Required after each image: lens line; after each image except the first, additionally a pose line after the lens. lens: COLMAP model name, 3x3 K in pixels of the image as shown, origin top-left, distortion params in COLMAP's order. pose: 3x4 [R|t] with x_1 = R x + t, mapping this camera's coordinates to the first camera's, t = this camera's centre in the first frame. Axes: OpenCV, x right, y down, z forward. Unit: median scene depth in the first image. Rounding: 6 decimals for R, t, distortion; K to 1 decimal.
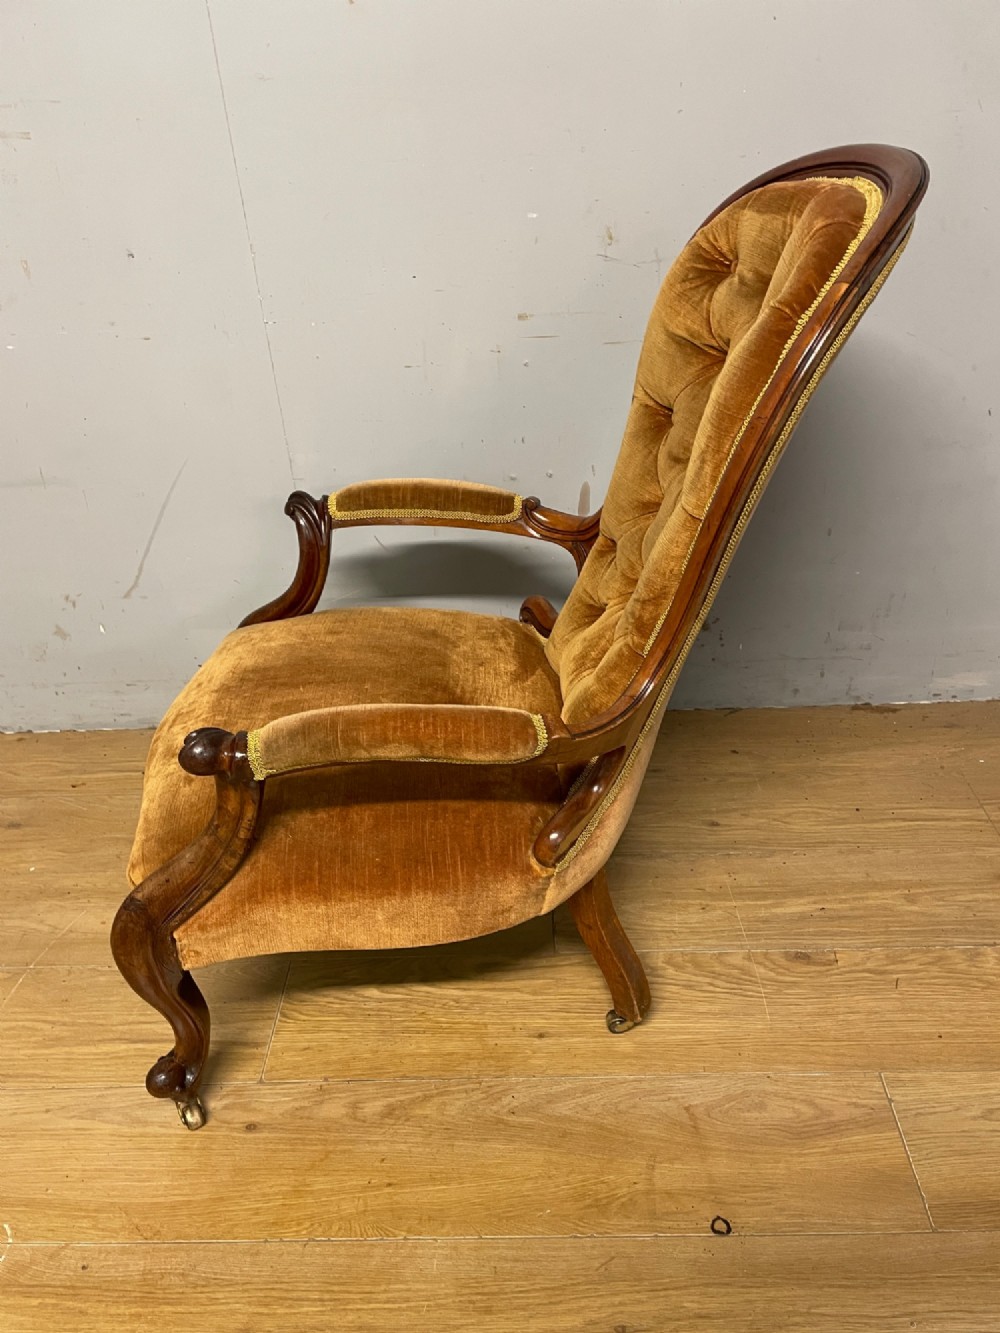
lens RADIAL K [[1014.8, 0, 509.5], [0, 1014.8, 669.3], [0, 0, 1]] dist [0.091764, -0.120562]
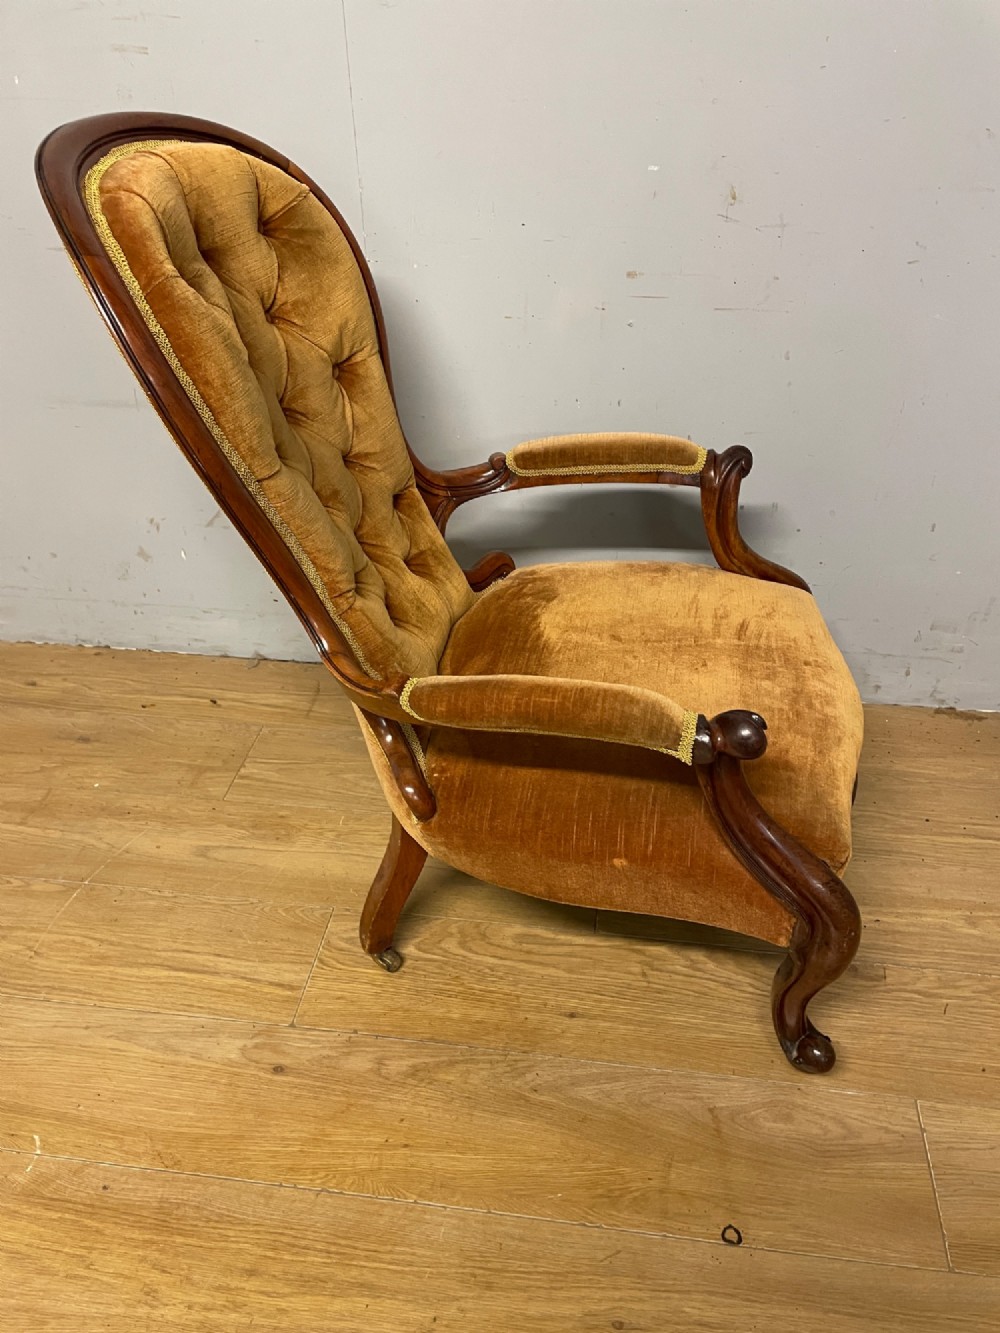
lens RADIAL K [[1014.8, 0, 514.5], [0, 1014.8, 661.1], [0, 0, 1]] dist [0.091764, -0.120562]
pose [[0.992290, 0.102881, -0.069103, 0.009271], [-0.099073, 0.993478, 0.056440, -0.036305], [0.074459, -0.049159, 0.996012, 0.025612]]
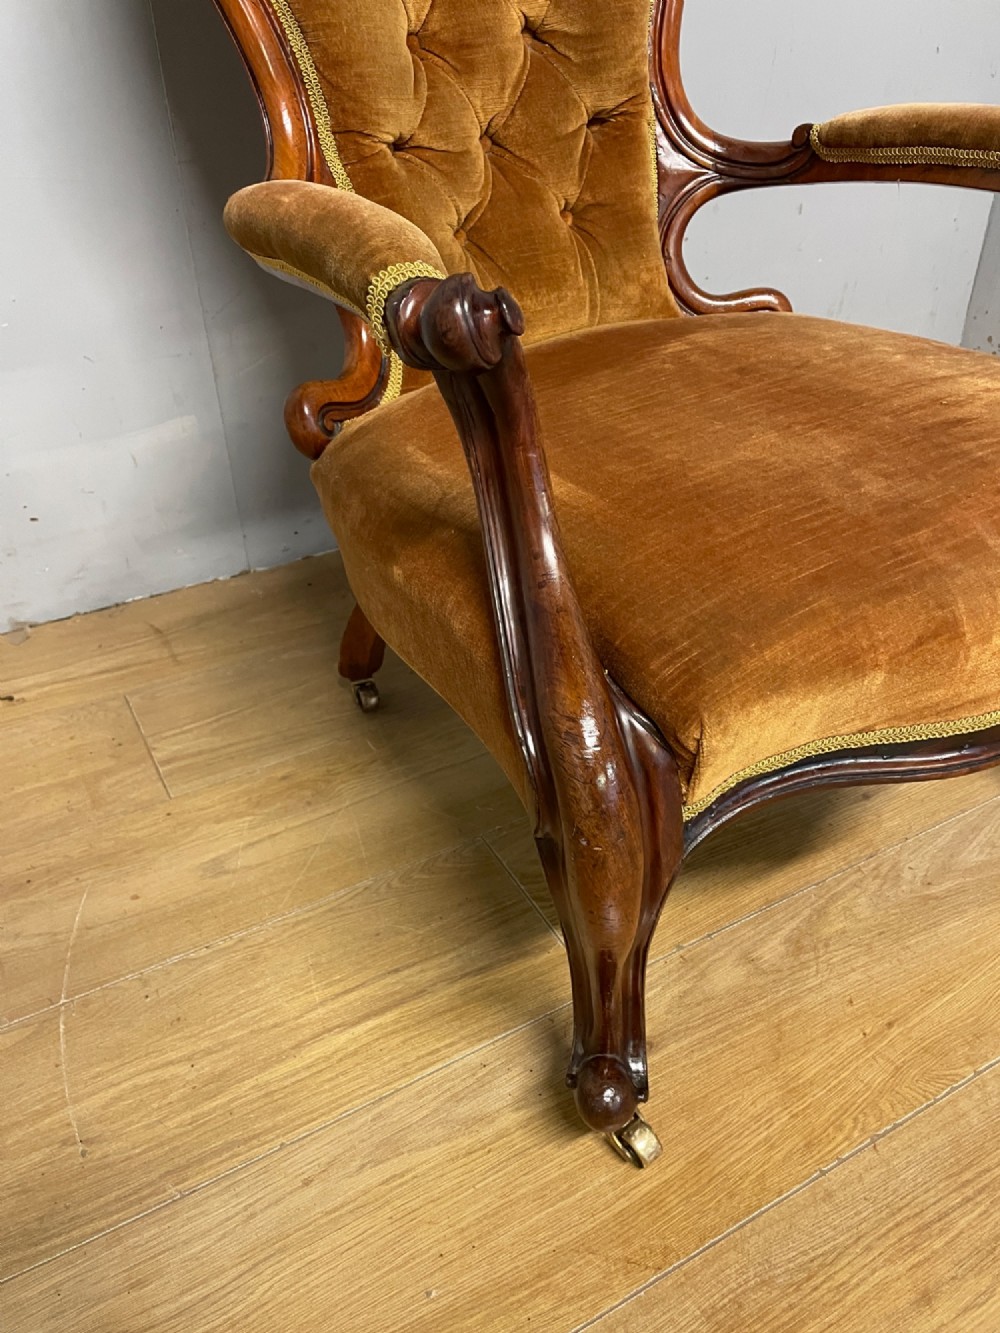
lens RADIAL K [[1014.8, 0, 496.3], [0, 1014.8, 670.1], [0, 0, 1]] dist [0.091764, -0.120562]
pose [[0.864498, -0.251967, 0.434922, -0.540276], [0.233566, 0.967562, 0.096284, 0.139188], [-0.445074, 0.018345, 0.895306, 0.471719]]
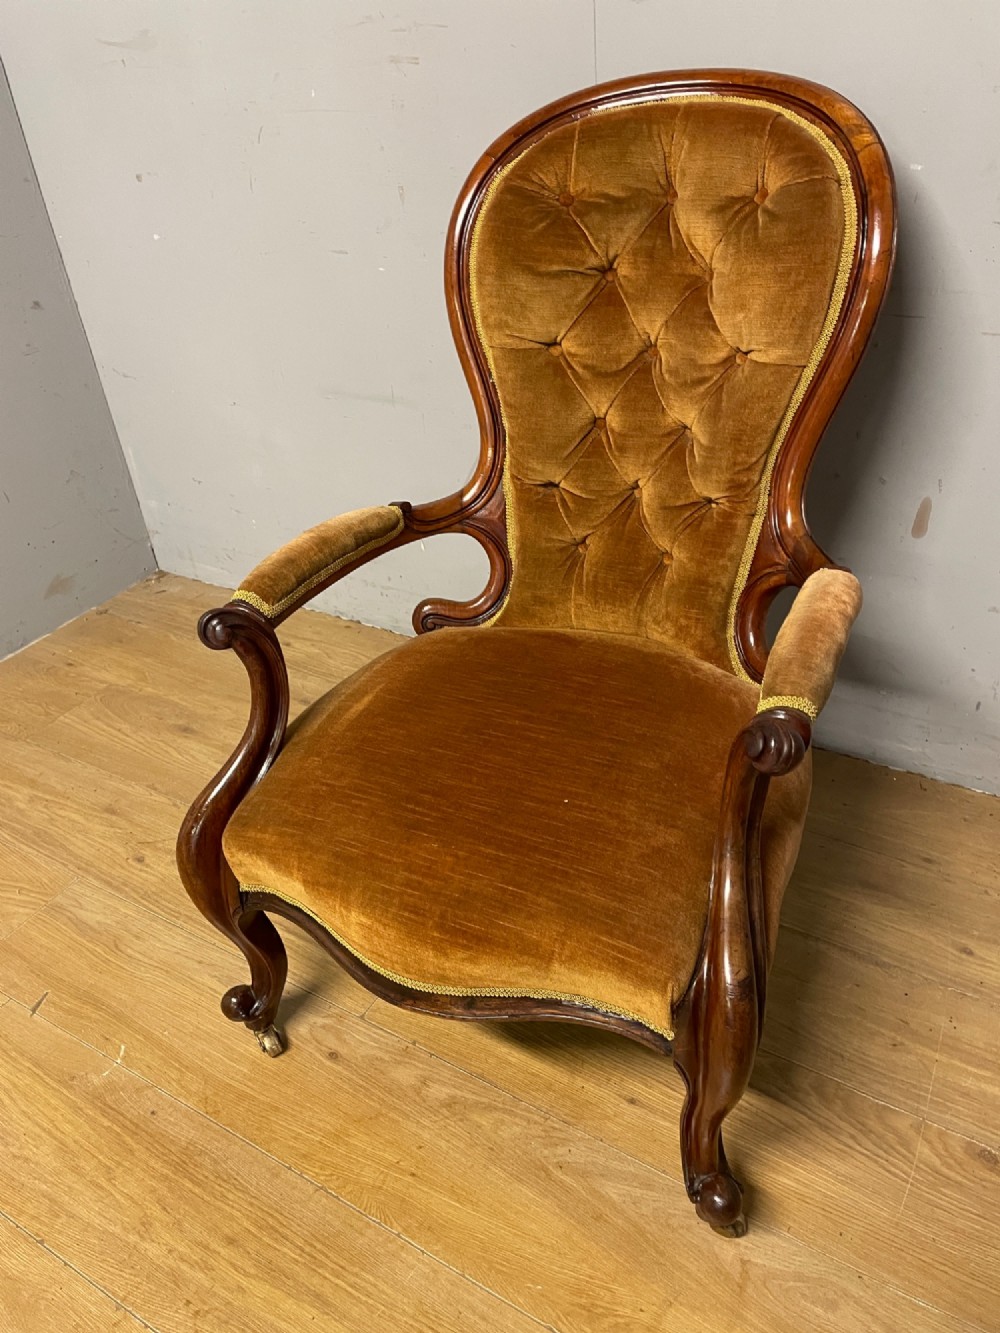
lens RADIAL K [[1014.8, 0, 497.4], [0, 1014.8, 659.6], [0, 0, 1]] dist [0.091764, -0.120562]
pose [[0.860852, 0.264970, -0.434426, 0.231950], [-0.239713, 0.964233, 0.113104, -0.094237], [0.448857, 0.006771, 0.893578, 0.149287]]
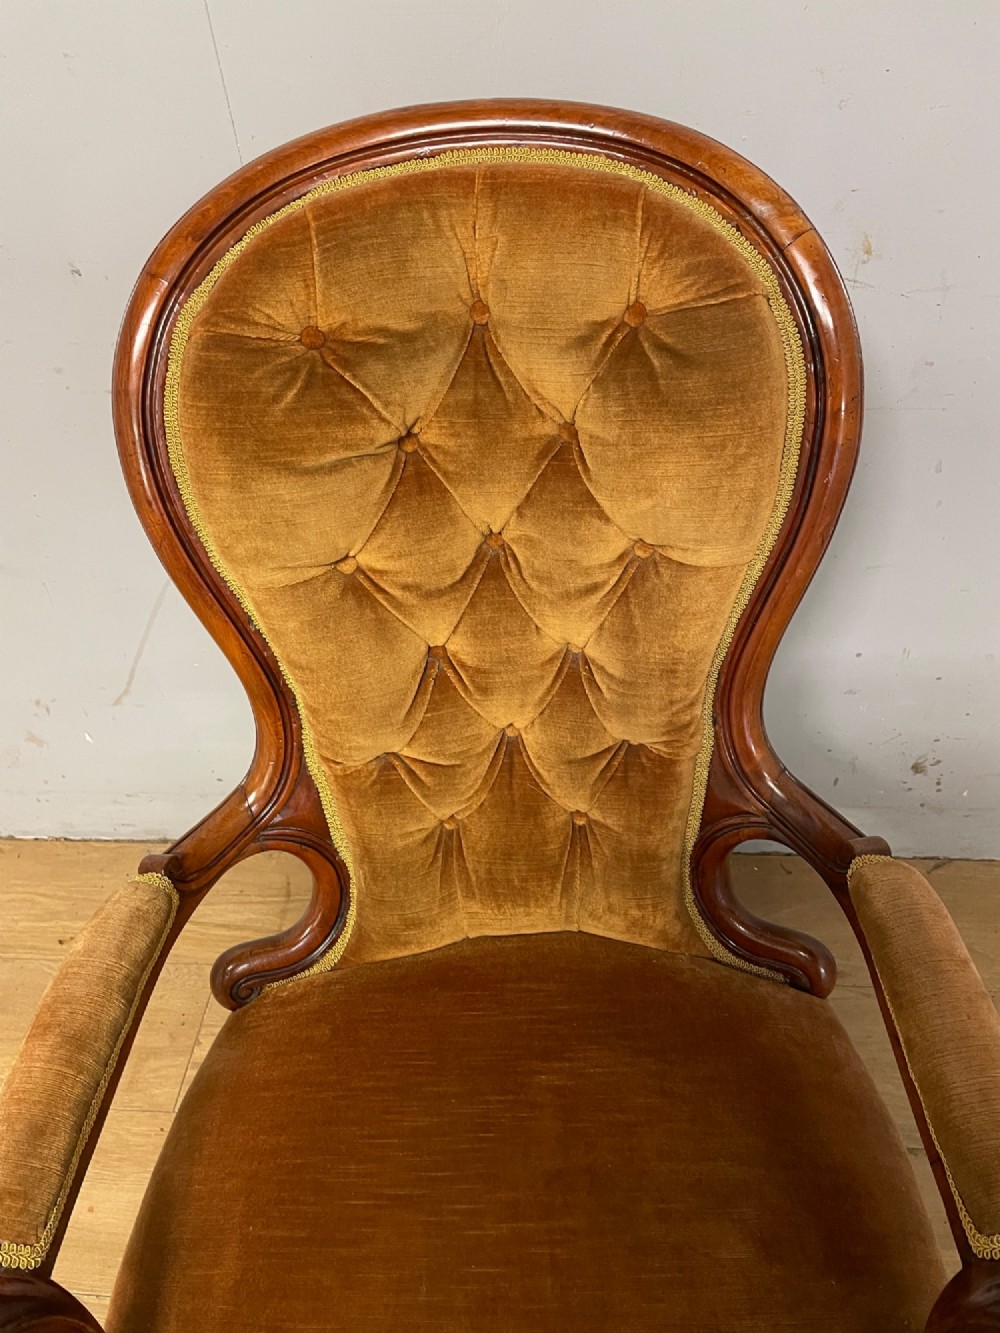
lens RADIAL K [[1014.8, 0, 504.9], [0, 1014.8, 692.9], [0, 0, 1]] dist [0.091764, -0.120562]
pose [[0.998798, 0.034071, -0.035244, -0.105014], [-0.026579, 0.980515, 0.194639, -0.332335], [0.041189, -0.193469, 0.980242, 0.429059]]
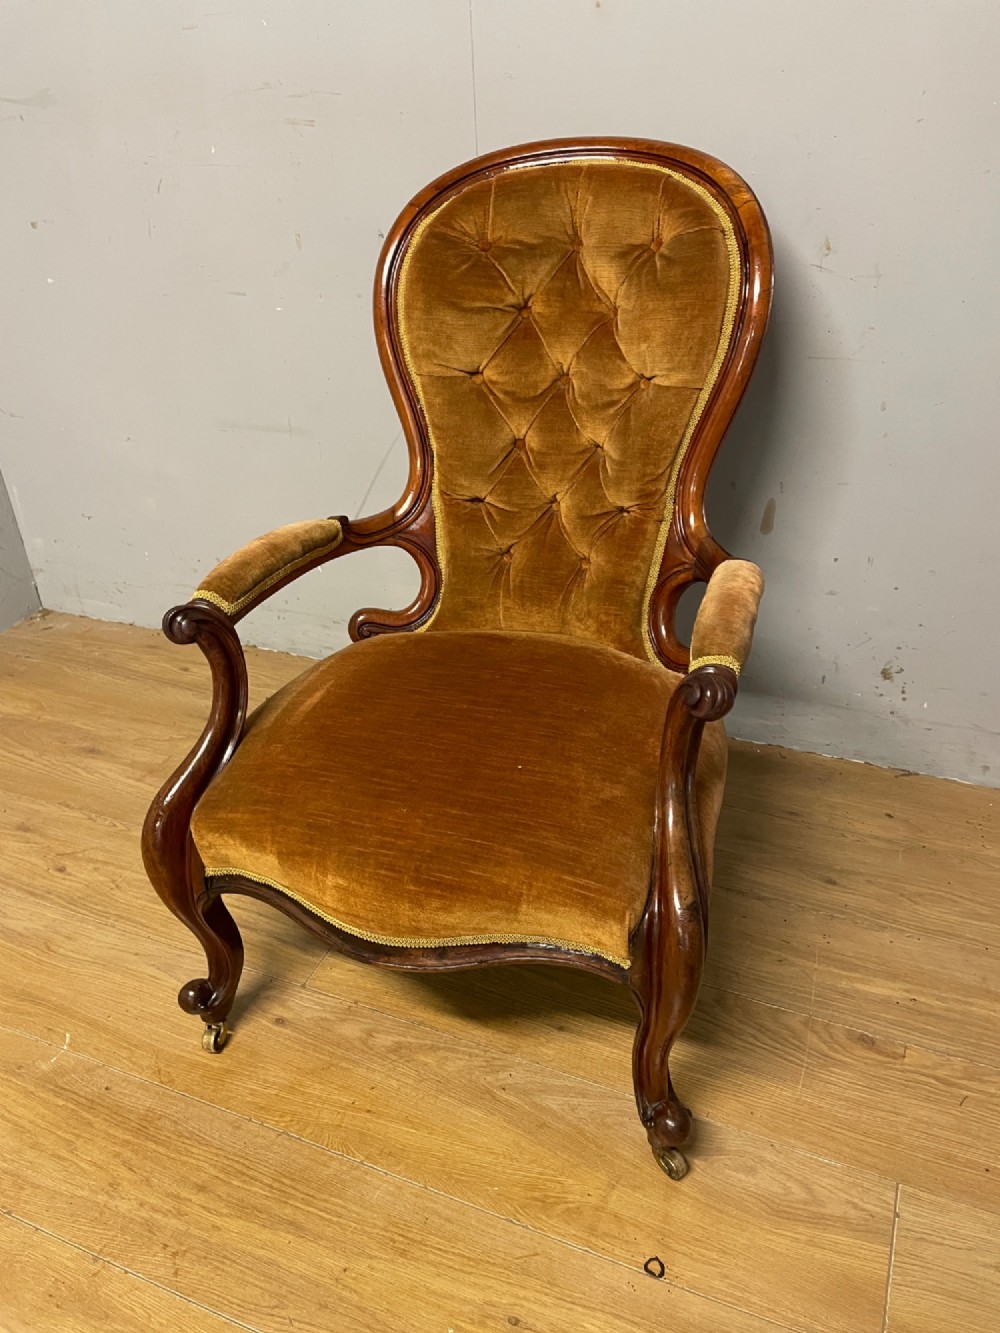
lens RADIAL K [[1014.8, 0, 494.8], [0, 1014.8, 658.6], [0, 0, 1]] dist [0.091764, -0.120562]
pose [[0.926659, 0.198914, -0.318961, 0.231632], [-0.205112, 0.978632, 0.014406, 0.004165], [0.315012, 0.052073, 0.947658, 0.016278]]
